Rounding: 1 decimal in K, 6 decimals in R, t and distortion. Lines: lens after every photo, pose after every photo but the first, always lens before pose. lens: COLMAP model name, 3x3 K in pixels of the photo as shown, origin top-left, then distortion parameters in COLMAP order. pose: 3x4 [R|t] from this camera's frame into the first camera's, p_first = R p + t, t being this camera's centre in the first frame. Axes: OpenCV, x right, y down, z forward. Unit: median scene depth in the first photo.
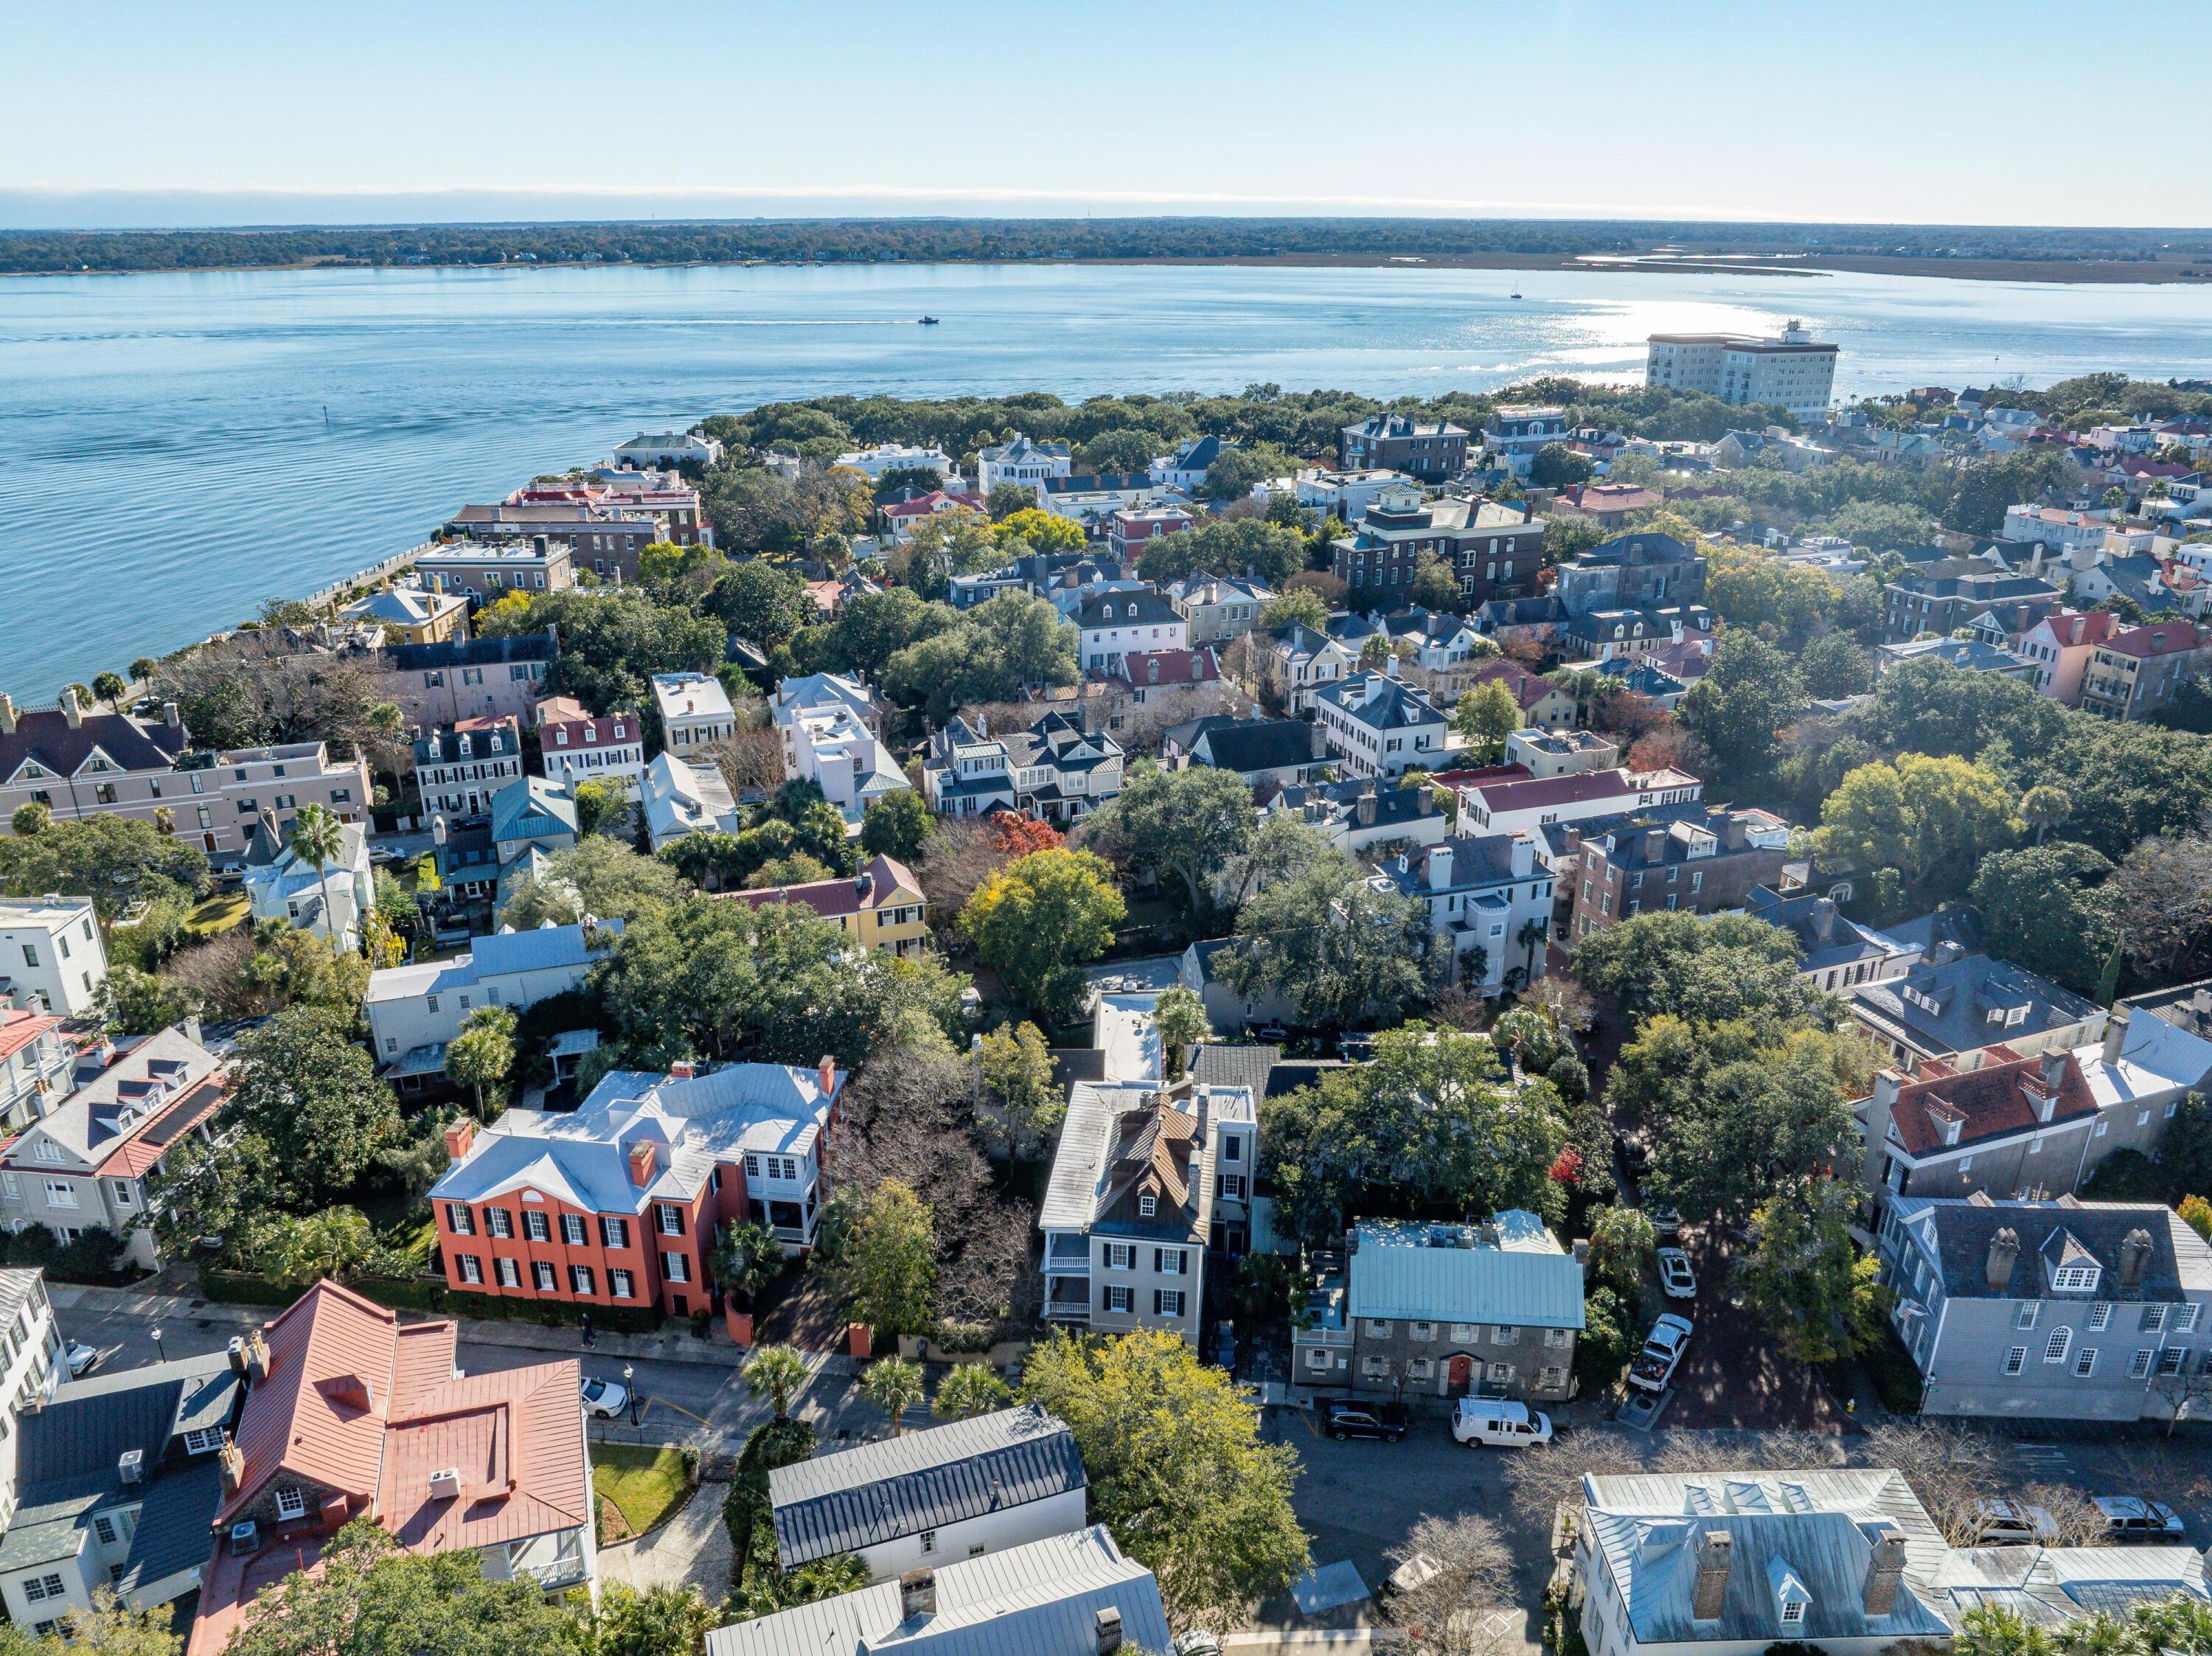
lens RADIAL K [[1557.3, 0, 1107.4], [0, 1557.3, 829.8], [0, 0, 1]] dist [-0.038597, -0.006364]
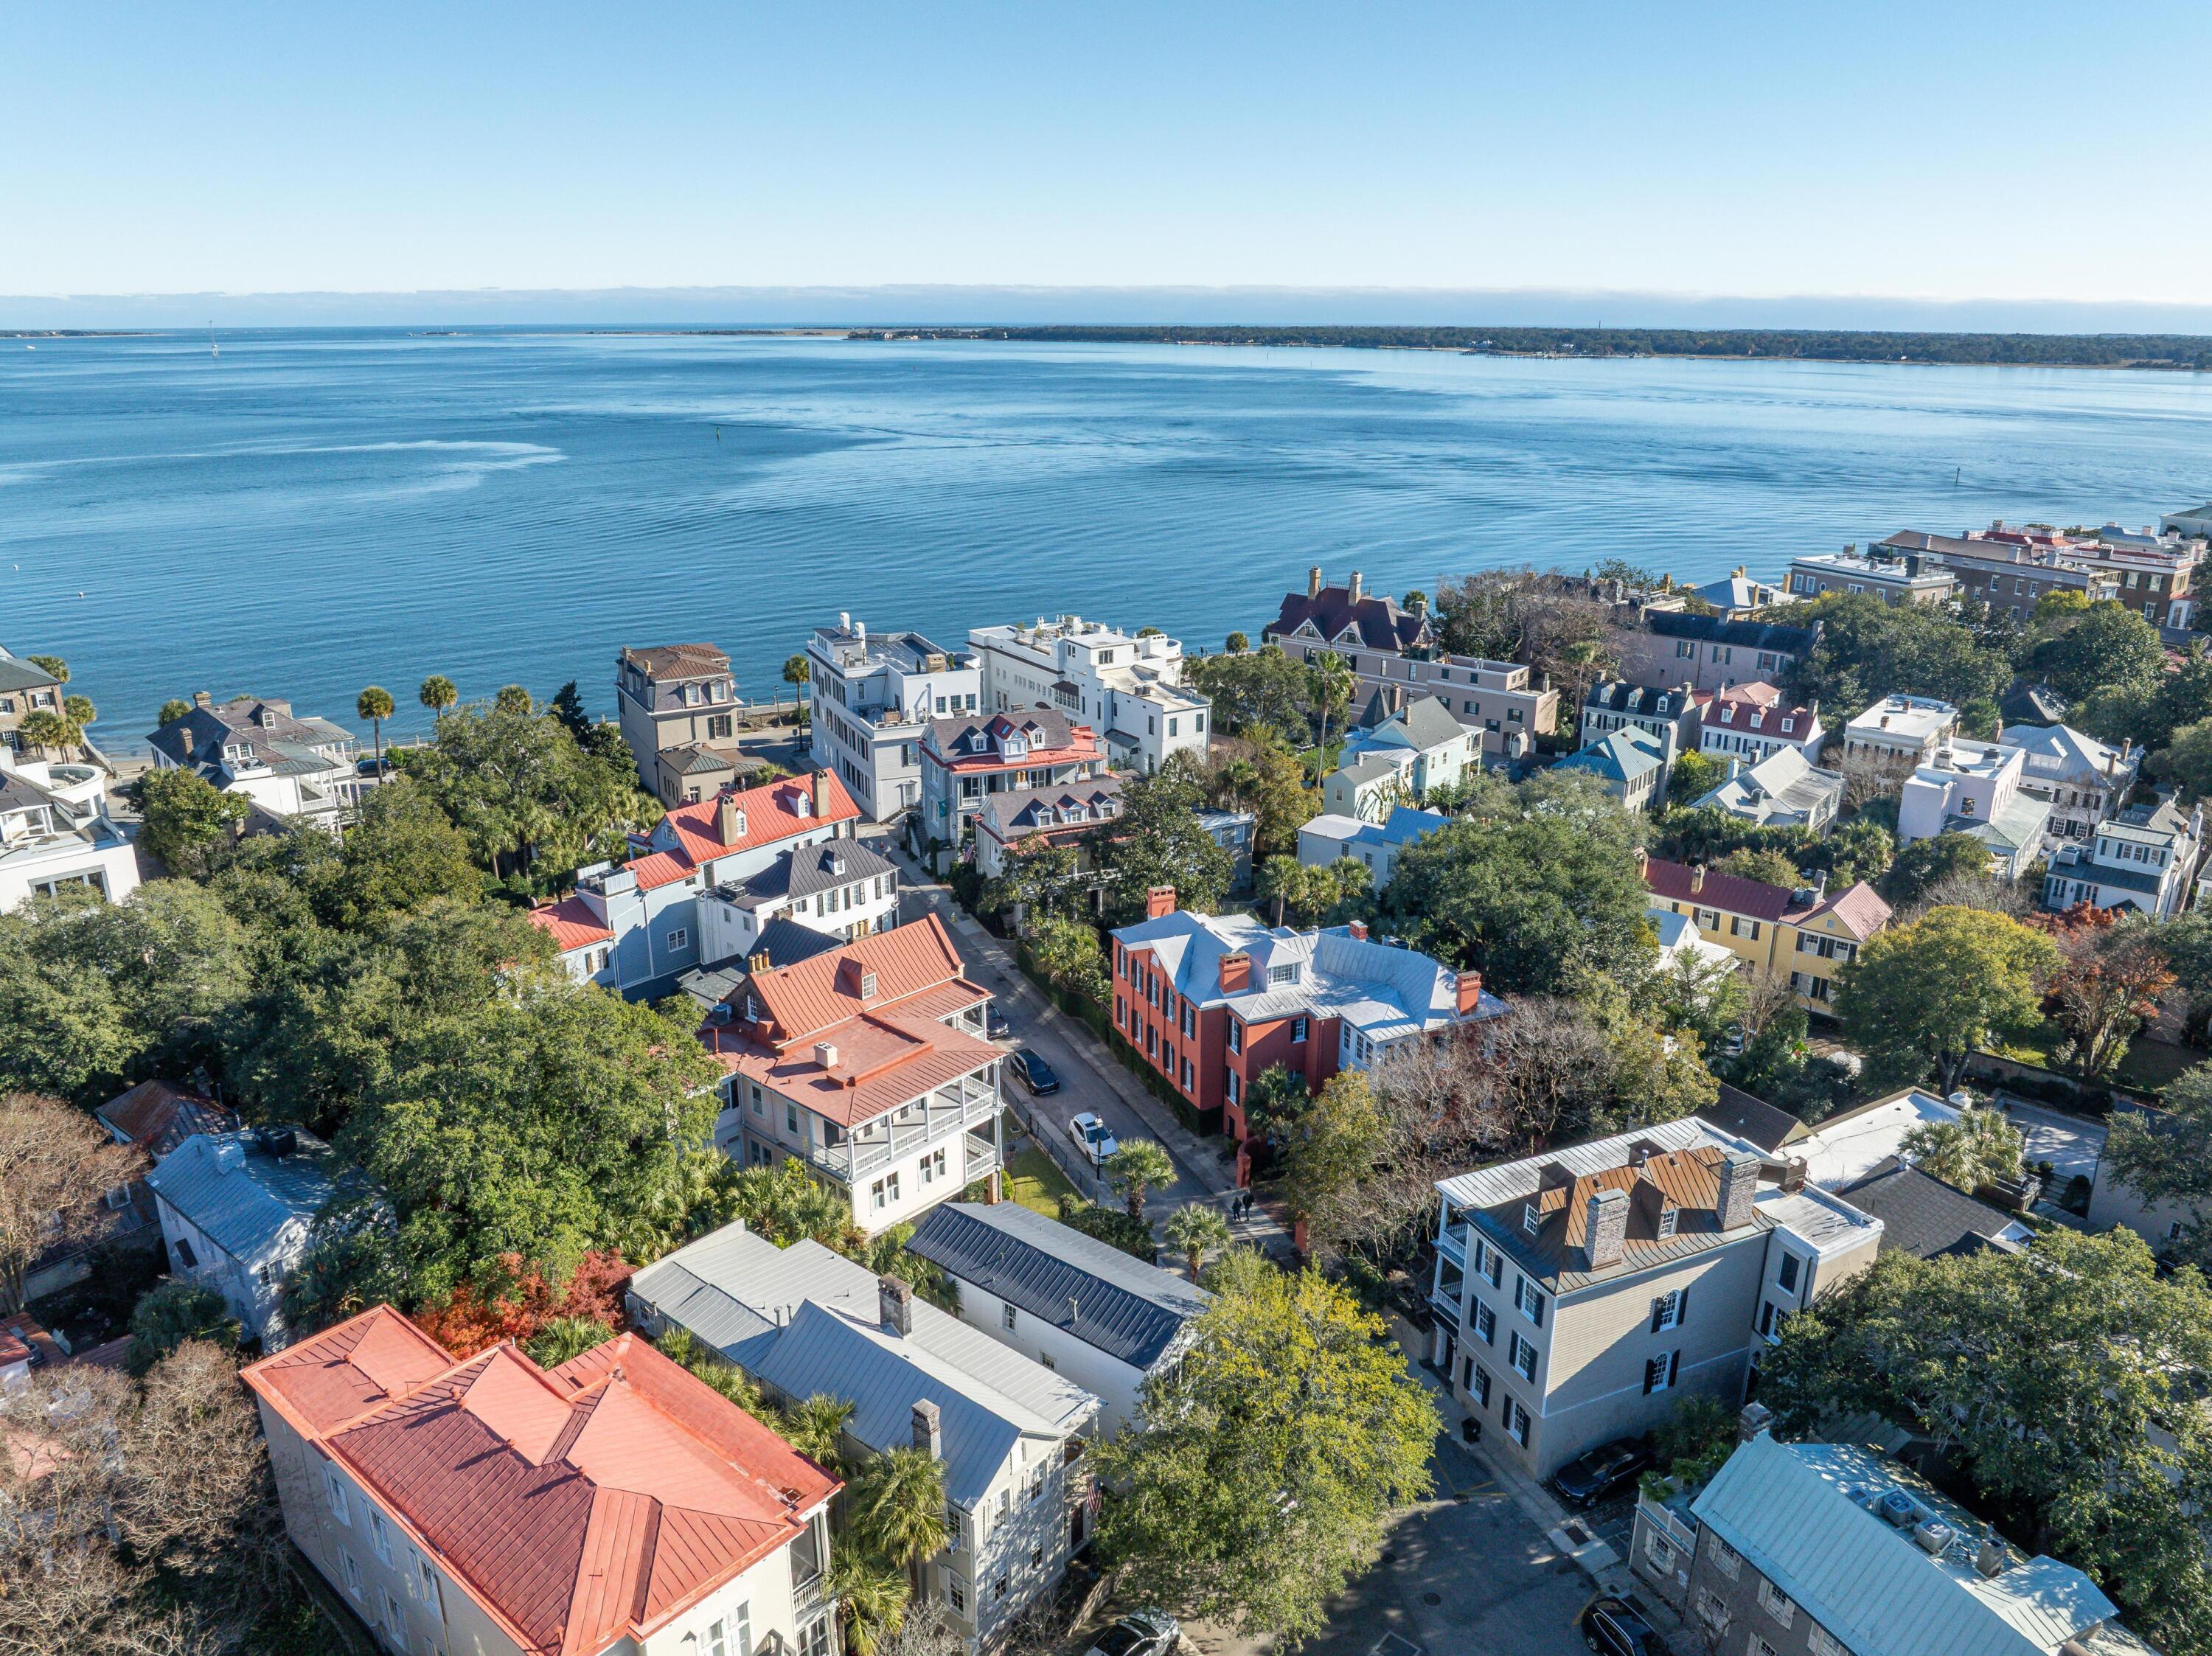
lens RADIAL K [[1557.3, 0, 1107.4], [0, 1557.3, 829.8], [0, 0, 1]] dist [-0.038597, -0.006364]
pose [[0.505724, 0.270962, -0.819038, 0.438925], [-0.320856, 0.940365, 0.112984, 0.036475], [0.800809, 0.205655, 0.562505, 0.318449]]
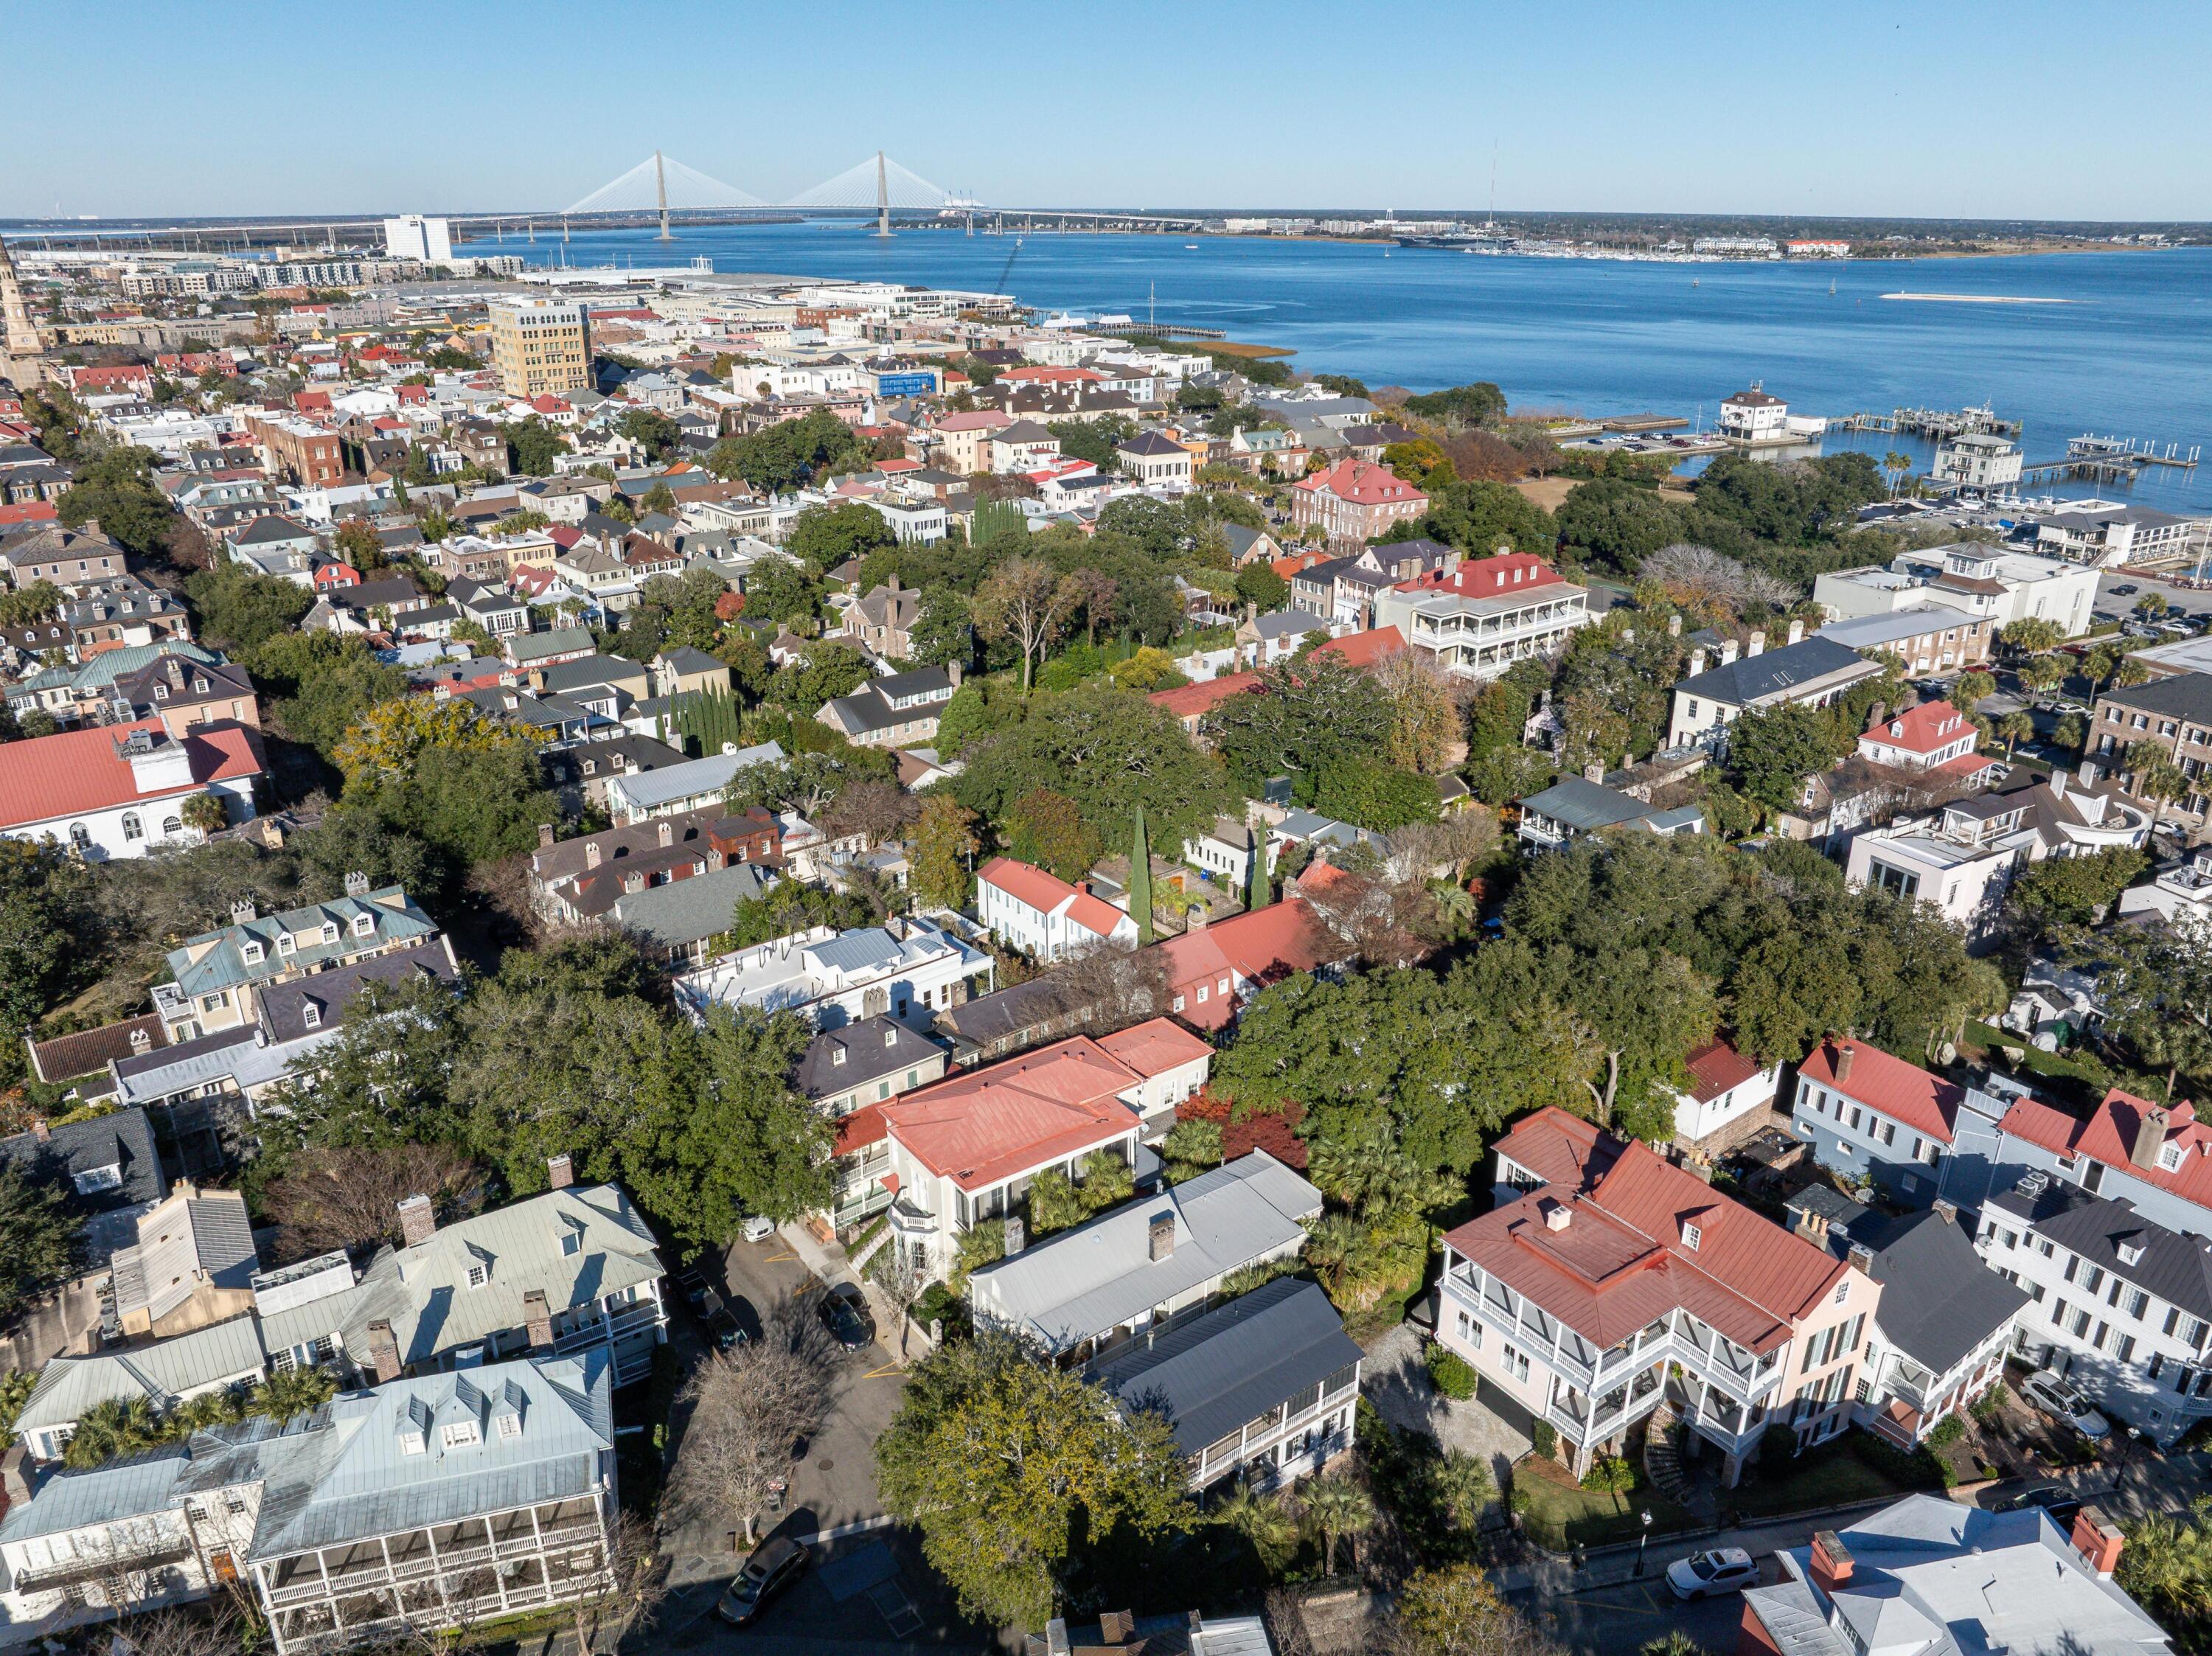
lens RADIAL K [[1557.3, 0, 1107.4], [0, 1557.3, 829.8], [0, 0, 1]] dist [-0.038597, -0.006364]
pose [[-0.962748, 0.113073, -0.245625, 0.147020], [-0.085531, 0.734386, 0.673321, -0.456414], [0.256518, 0.669247, -0.697357, 1.109546]]
